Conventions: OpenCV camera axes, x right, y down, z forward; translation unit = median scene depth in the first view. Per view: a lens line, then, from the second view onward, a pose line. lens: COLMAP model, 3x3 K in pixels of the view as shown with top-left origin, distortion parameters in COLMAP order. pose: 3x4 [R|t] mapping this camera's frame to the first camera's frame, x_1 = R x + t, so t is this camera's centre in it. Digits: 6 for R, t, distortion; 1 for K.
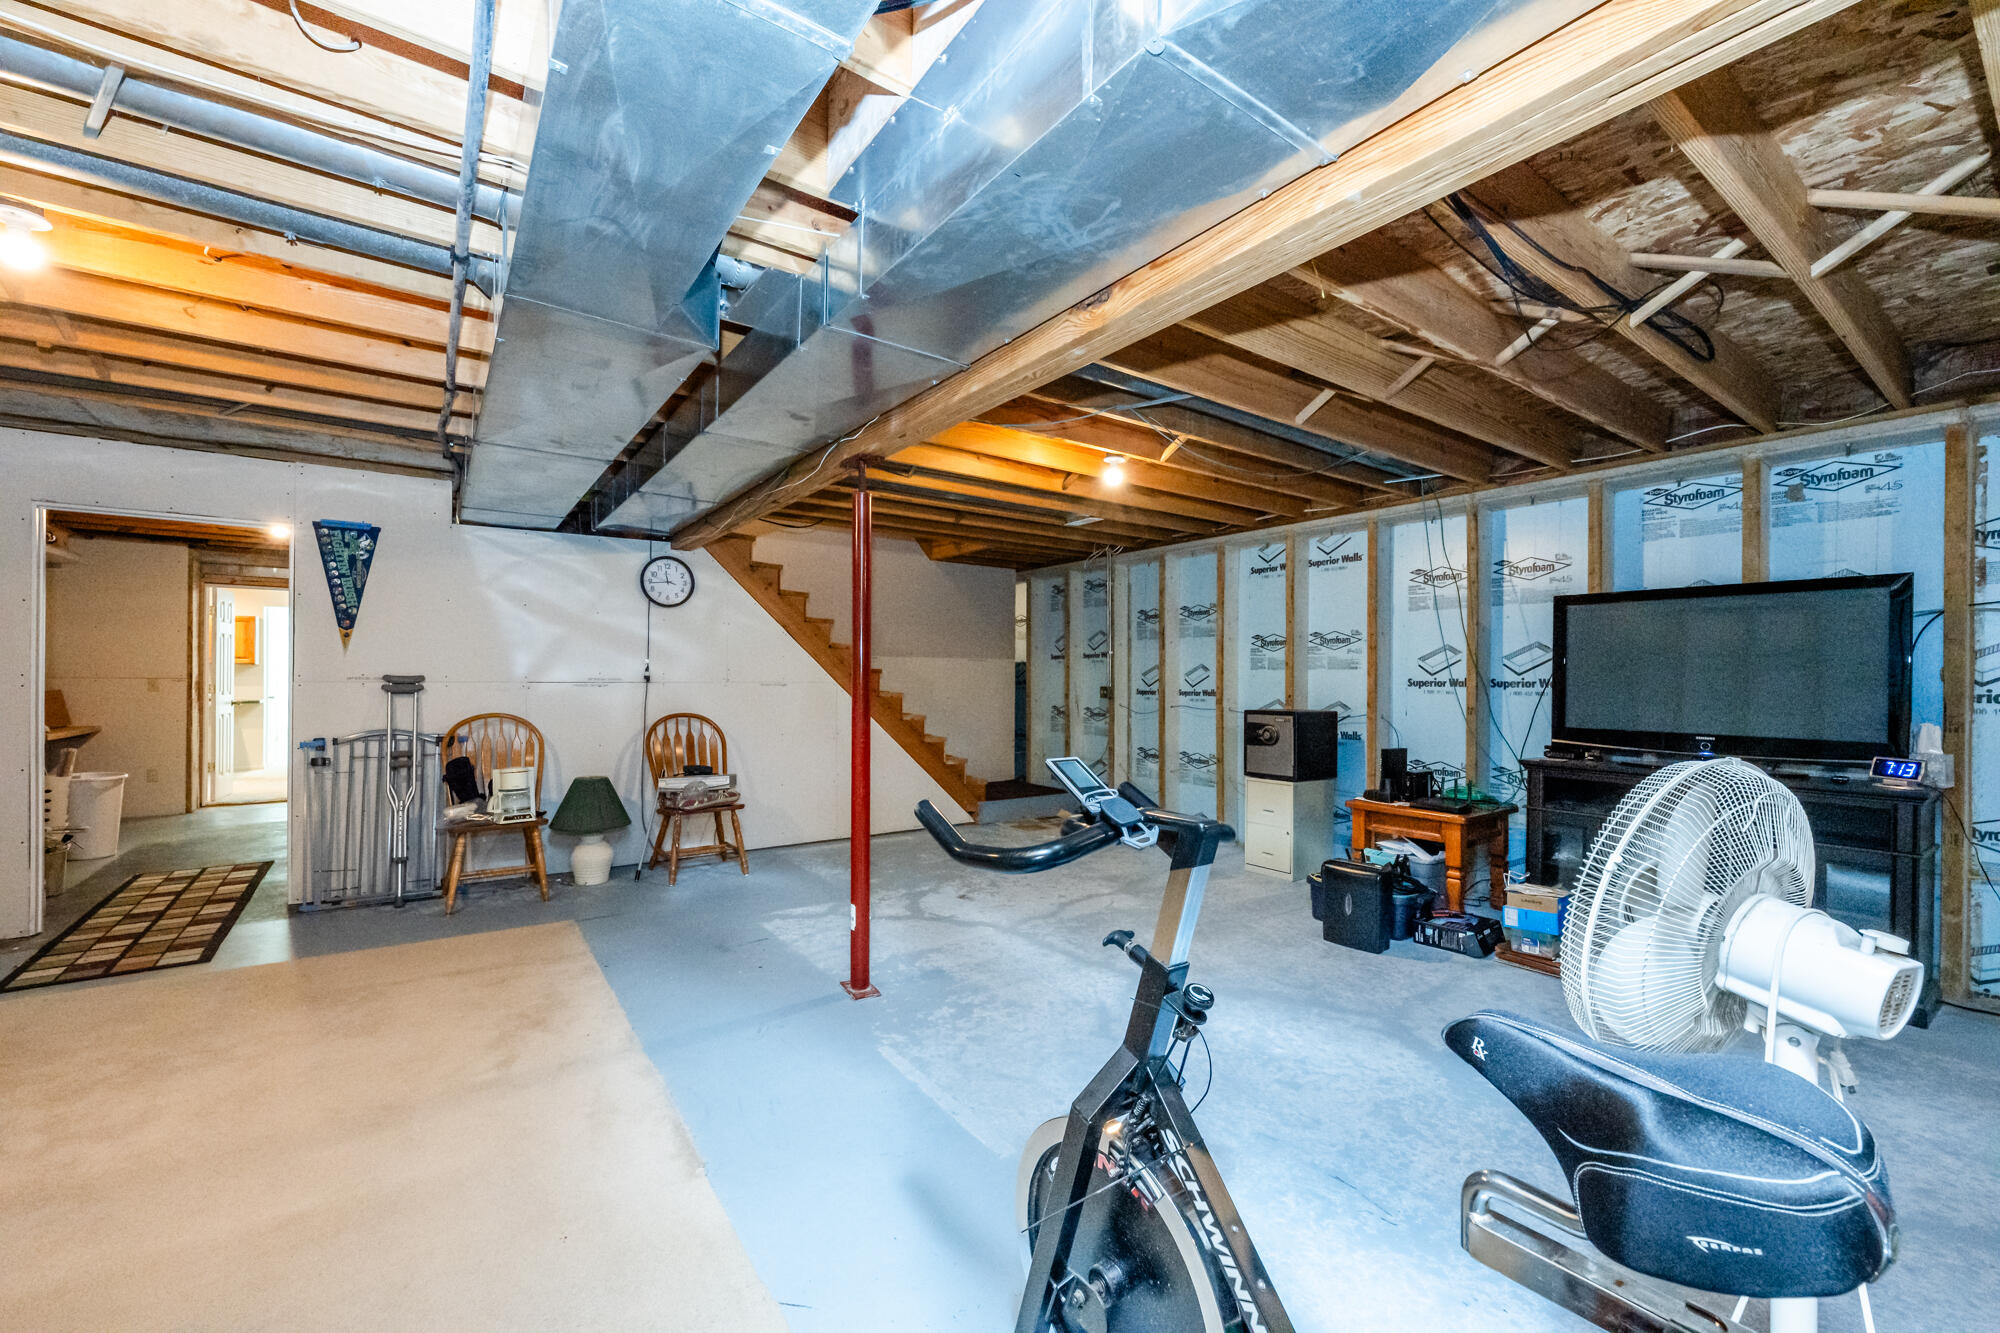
lens RADIAL K [[803.6, 0, 991.8], [0, 803.6, 677.5], [0, 0, 1]] dist [0.017270, 0.000246]
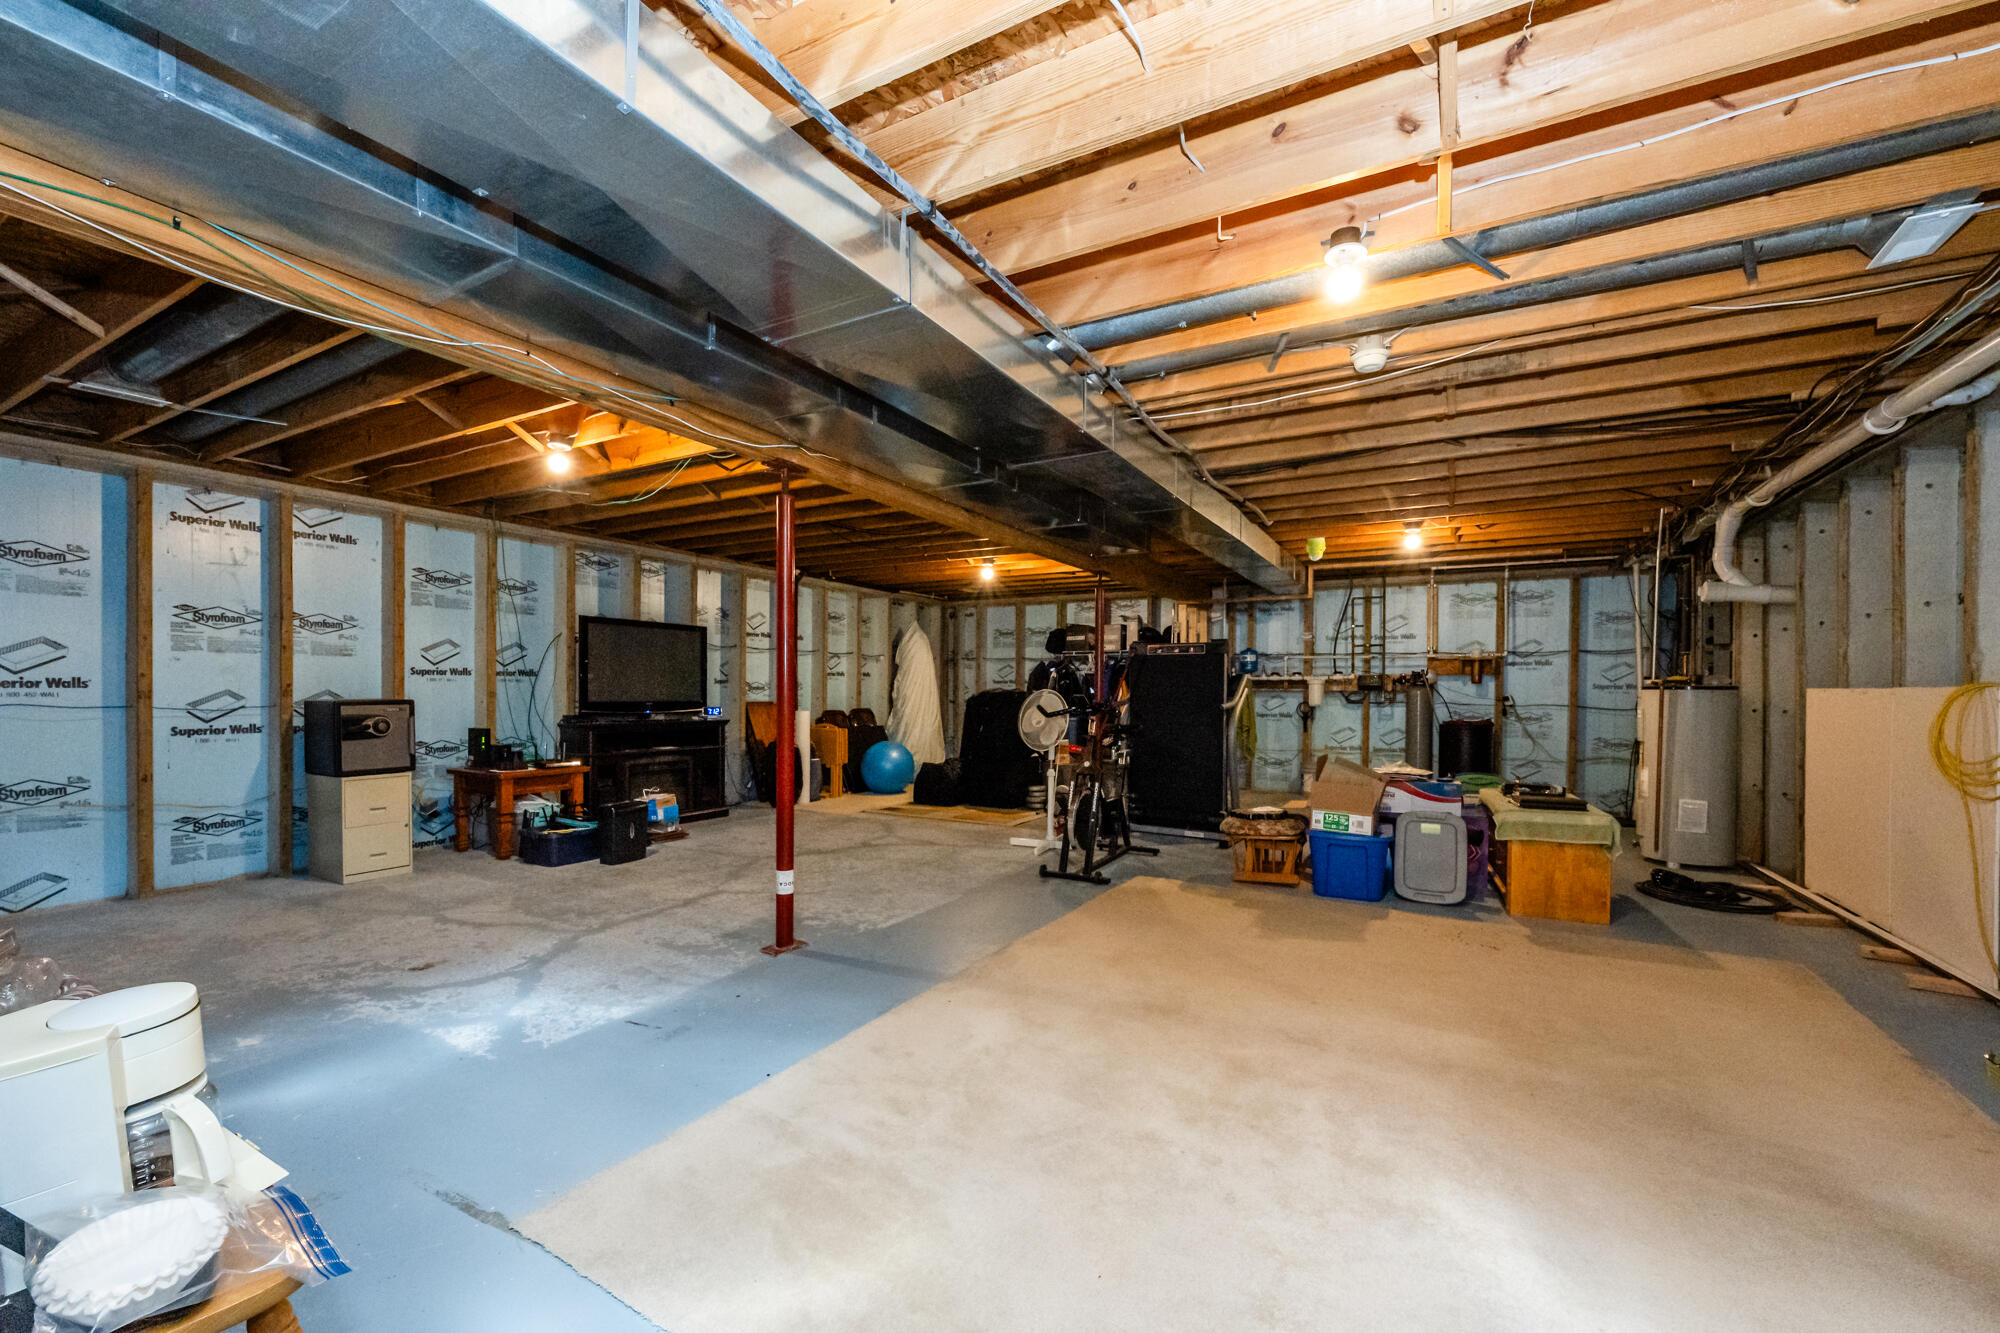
lens RADIAL K [[803.6, 0, 995.8], [0, 803.6, 683.1], [0, 0, 1]] dist [0.017270, 0.000246]
pose [[-0.426432, -0.006593, 0.904495, -0.894253], [-0.013313, 0.999911, 0.001012, 0.012479], [-0.904421, -0.011610, -0.426482, 0.842901]]
